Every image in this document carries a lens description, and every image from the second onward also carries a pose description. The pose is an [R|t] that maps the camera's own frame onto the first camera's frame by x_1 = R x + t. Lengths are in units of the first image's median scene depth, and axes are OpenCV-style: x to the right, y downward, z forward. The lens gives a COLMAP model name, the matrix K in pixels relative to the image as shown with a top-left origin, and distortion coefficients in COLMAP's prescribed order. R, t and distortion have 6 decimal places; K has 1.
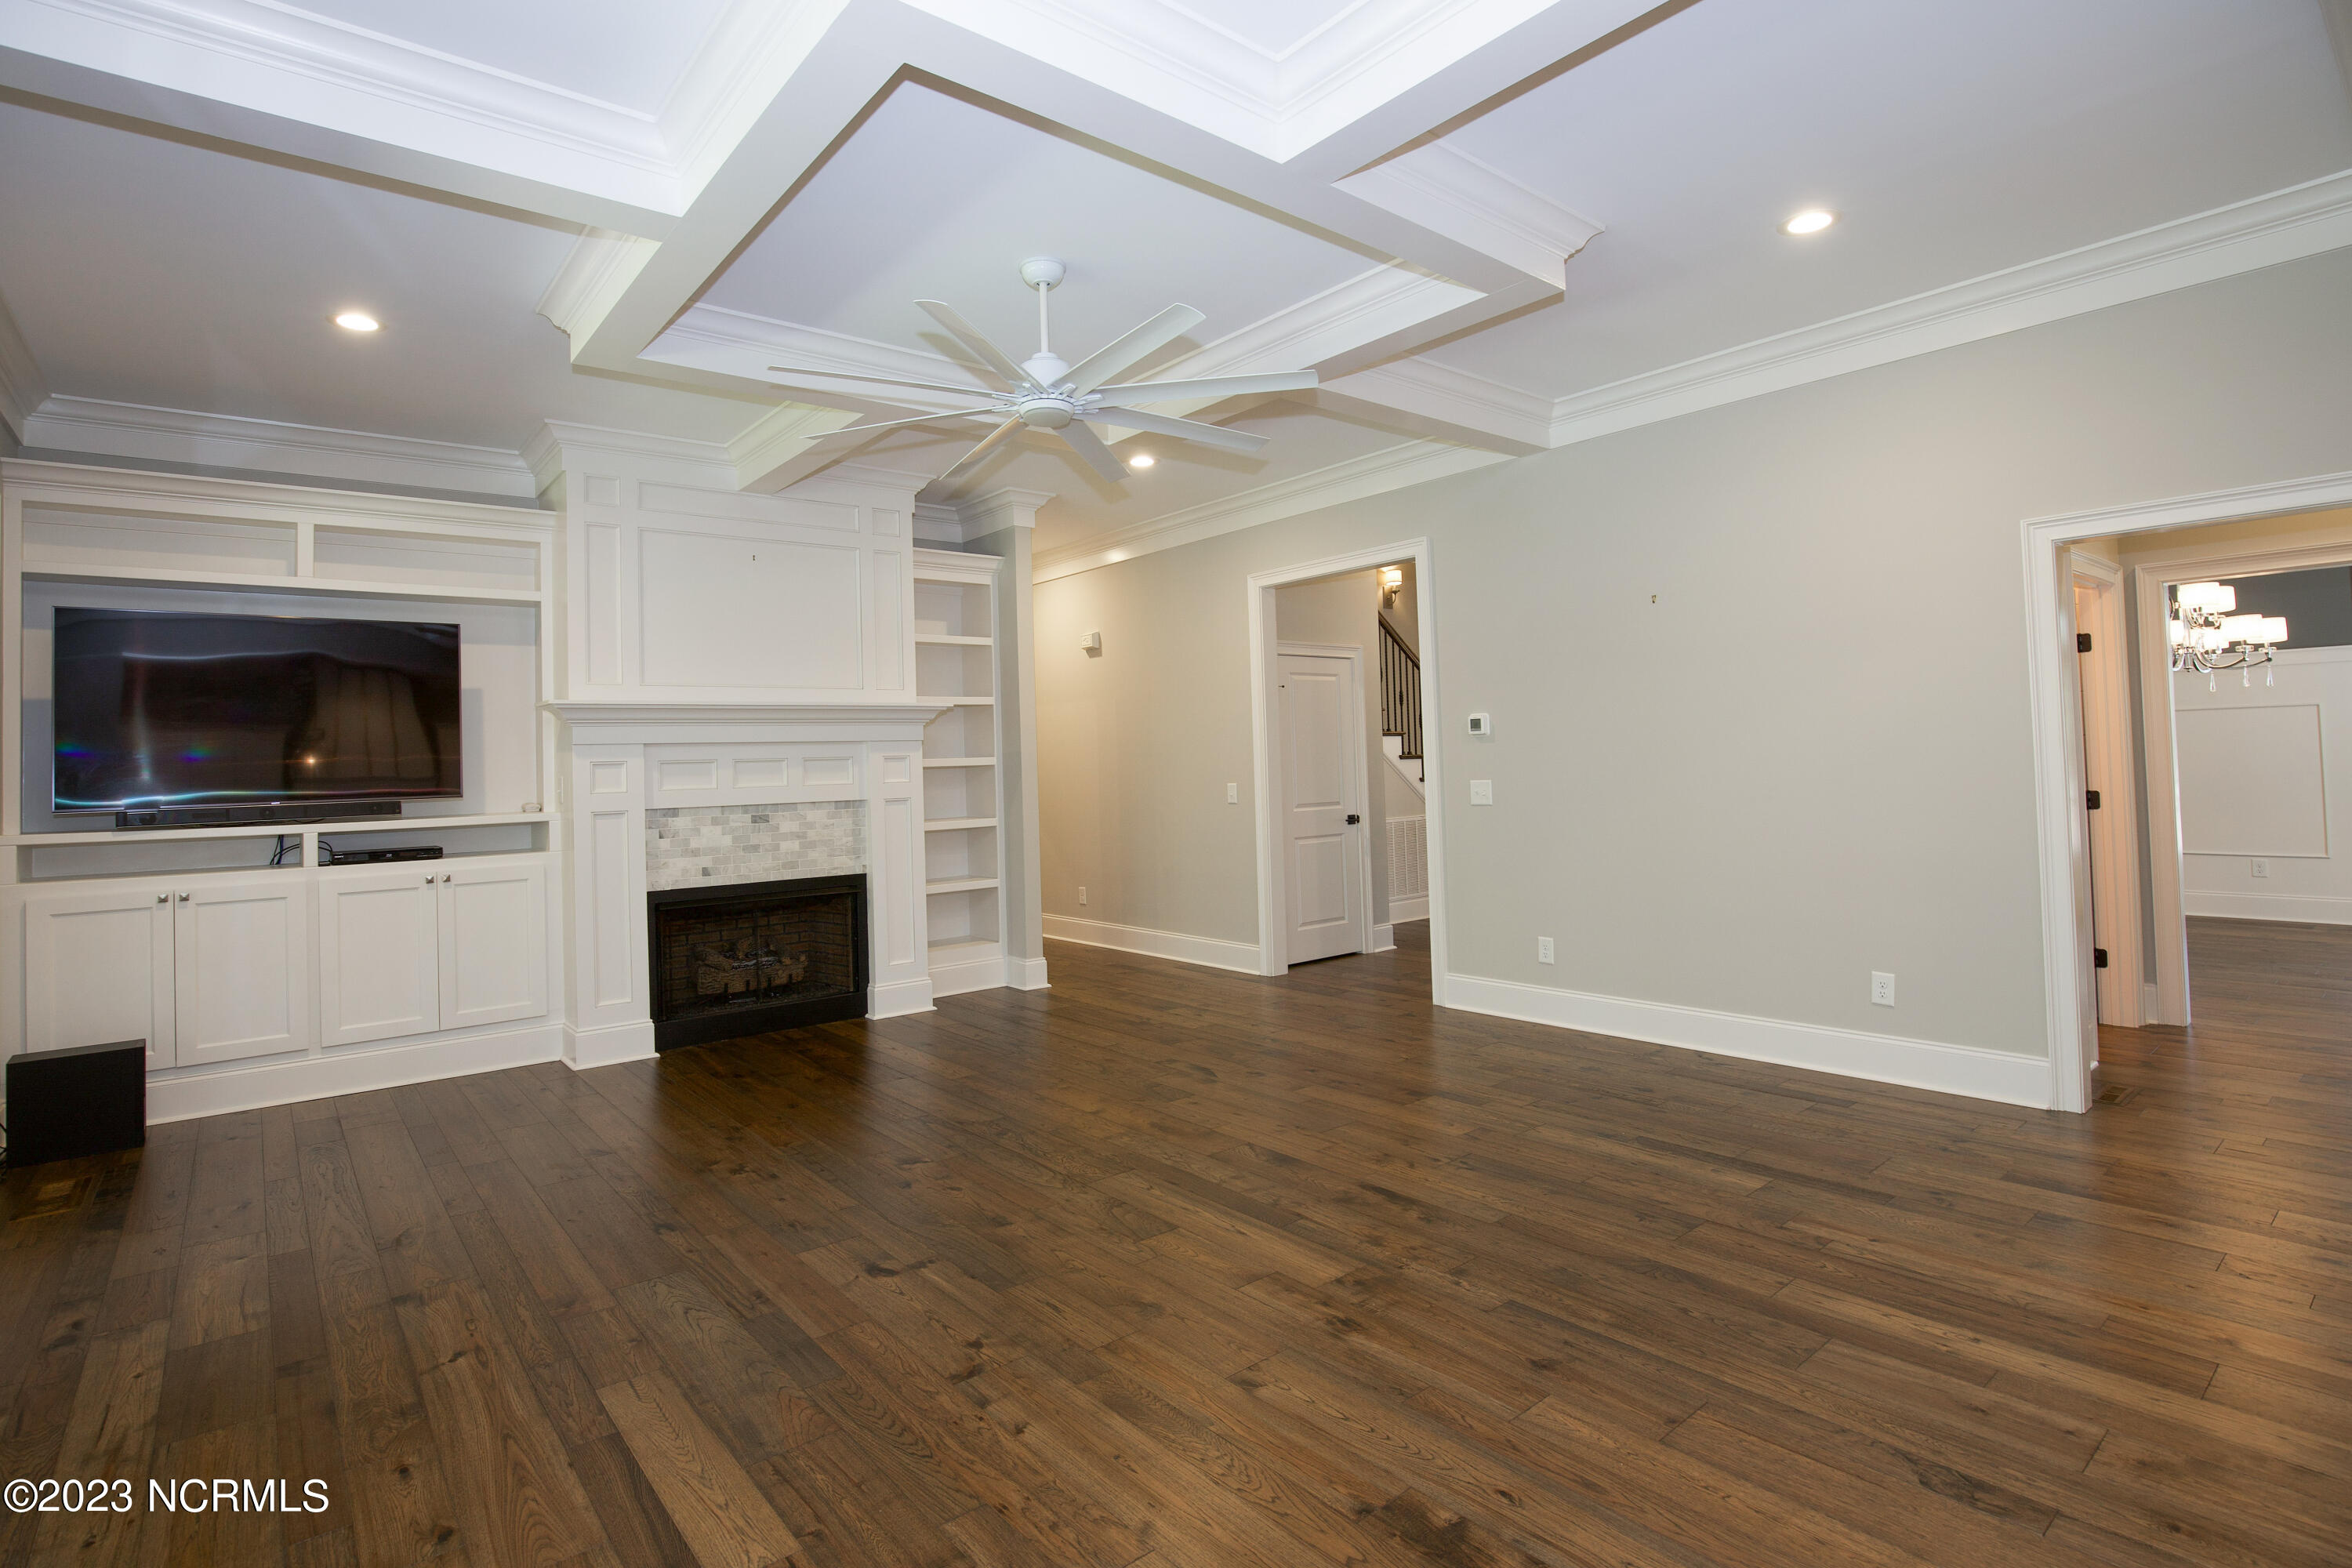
lens RADIAL K [[1144.0, 0, 1175.1], [0, 1144.0, 731.8], [0, 0, 1]] dist [-0.021344, 0.000171]
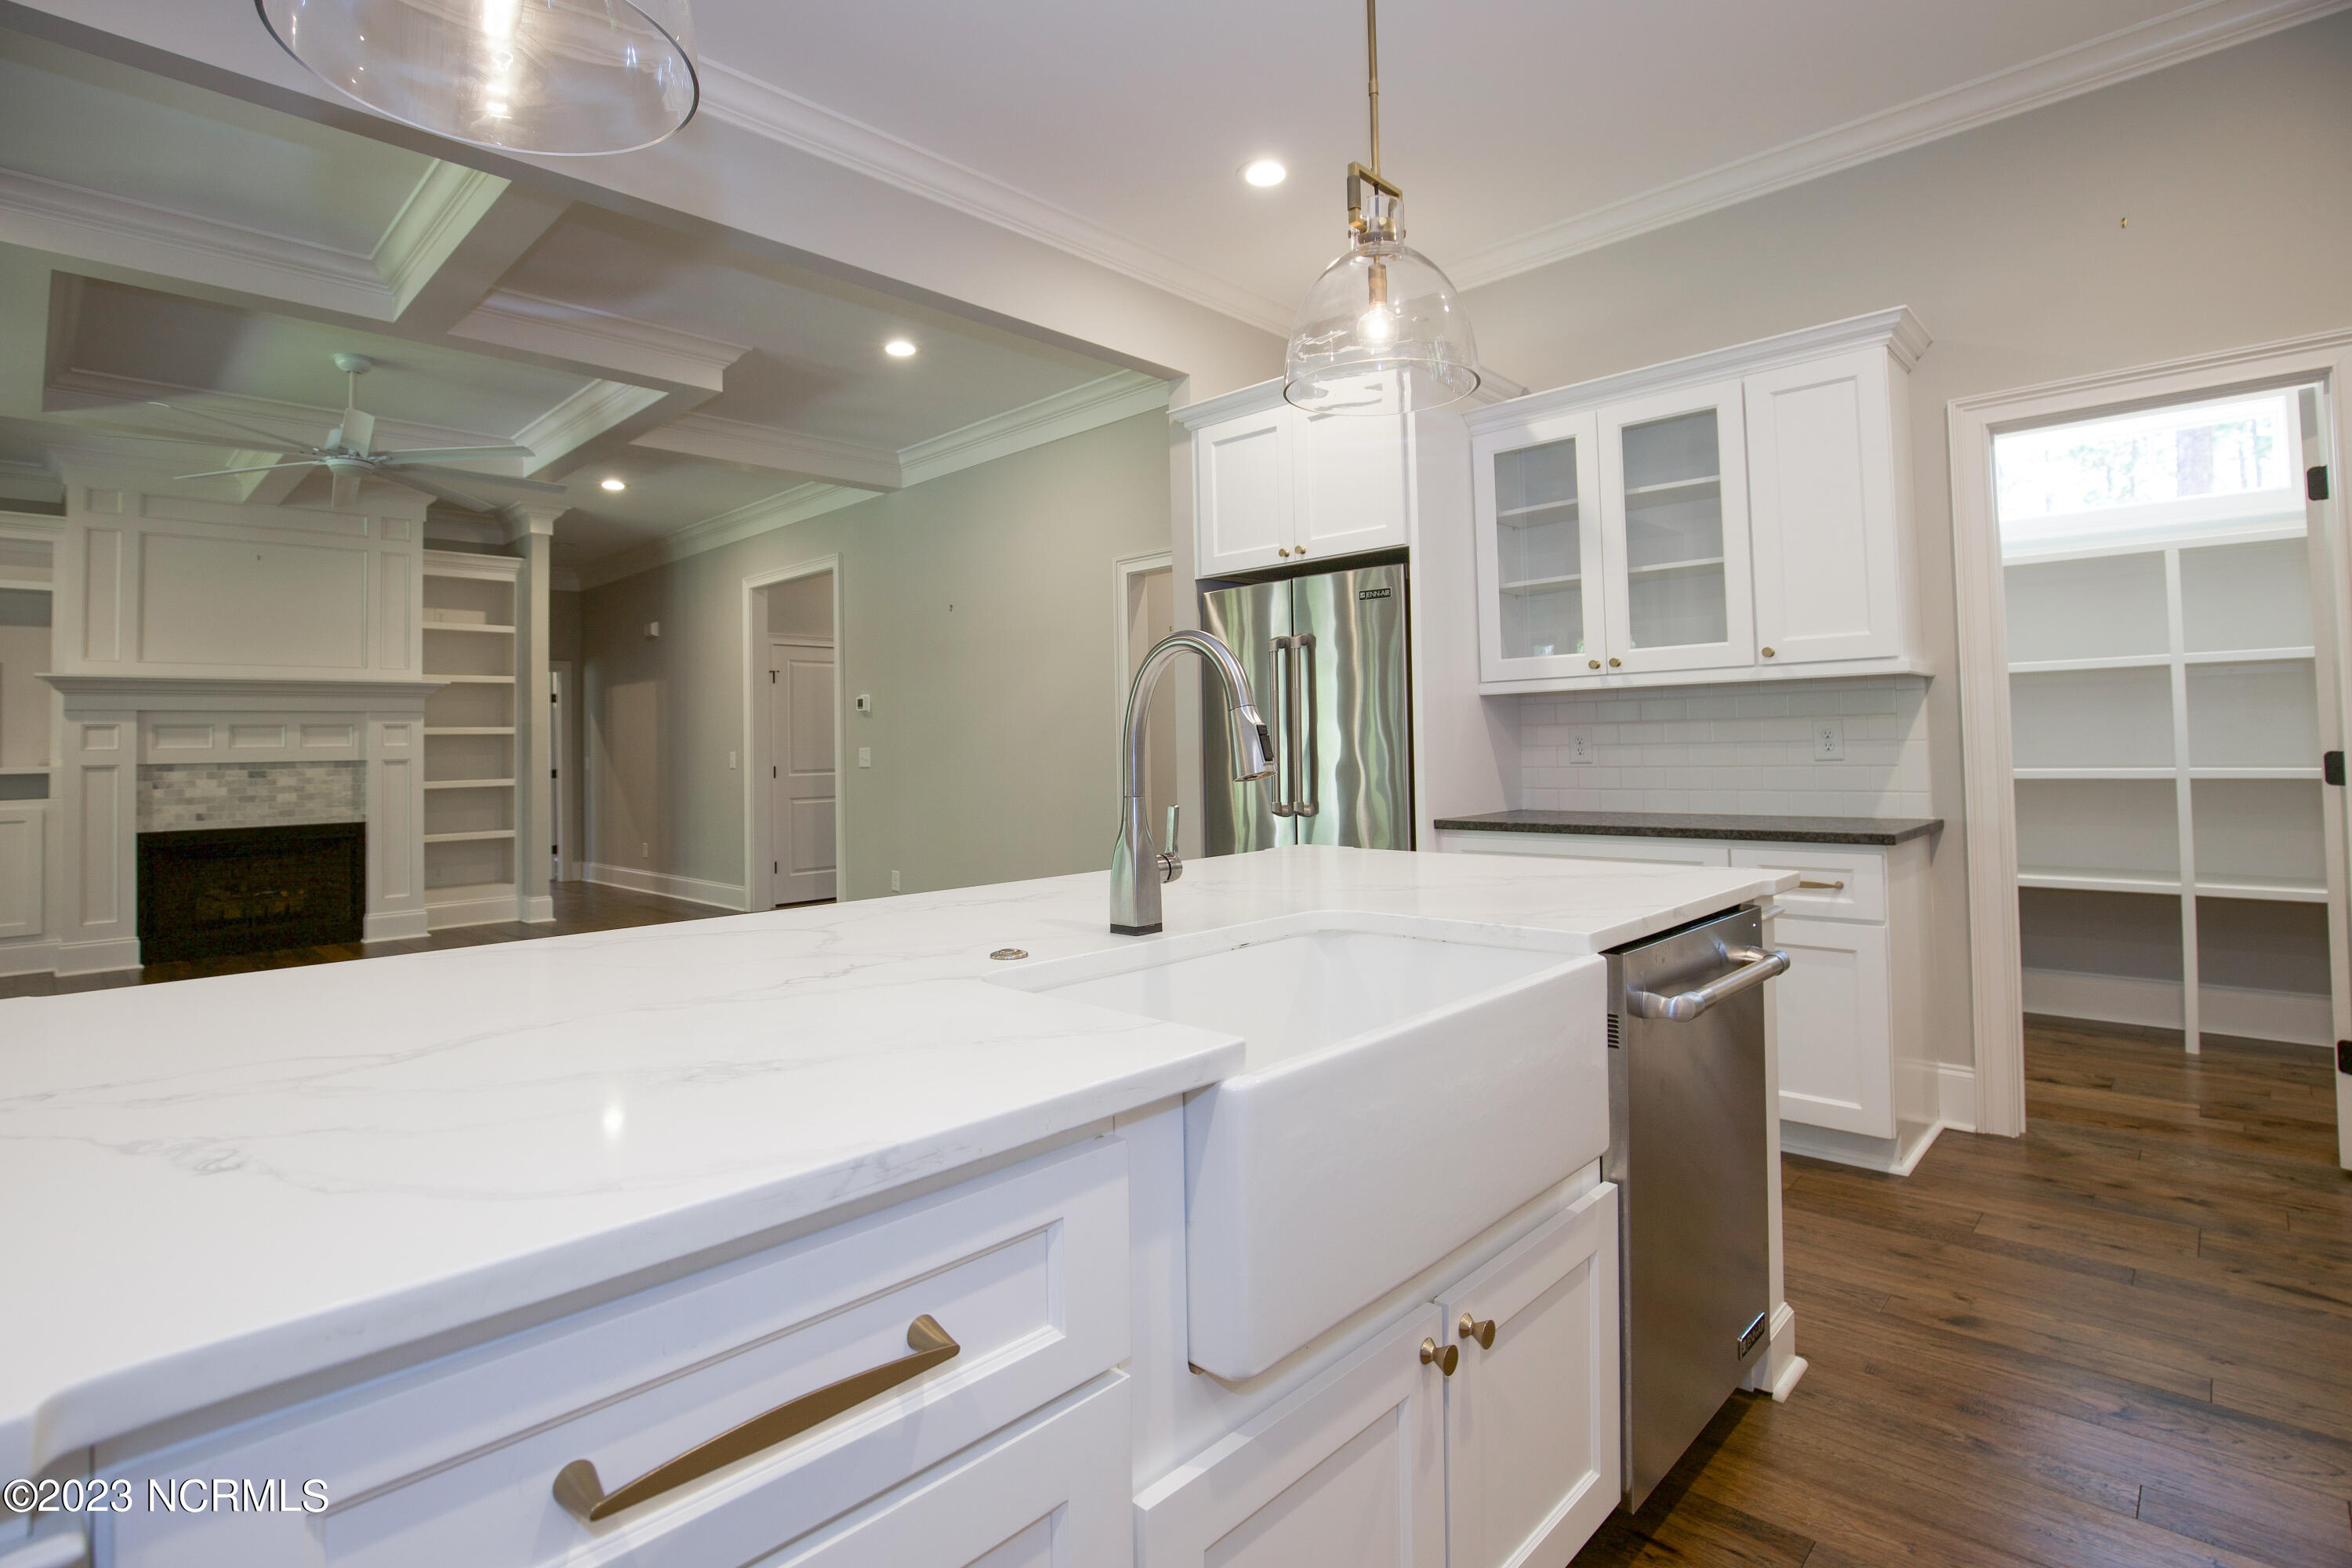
lens RADIAL K [[1139.0, 0, 1147.5], [0, 1139.0, 710.3], [0, 0, 1]] dist [-0.019268, 0.000900]
pose [[0.994576, 0.011335, 0.103393, 0.448336], [-0.010658, 0.999918, -0.007102, 0.006830], [-0.103465, 0.005961, 0.994615, -0.281262]]
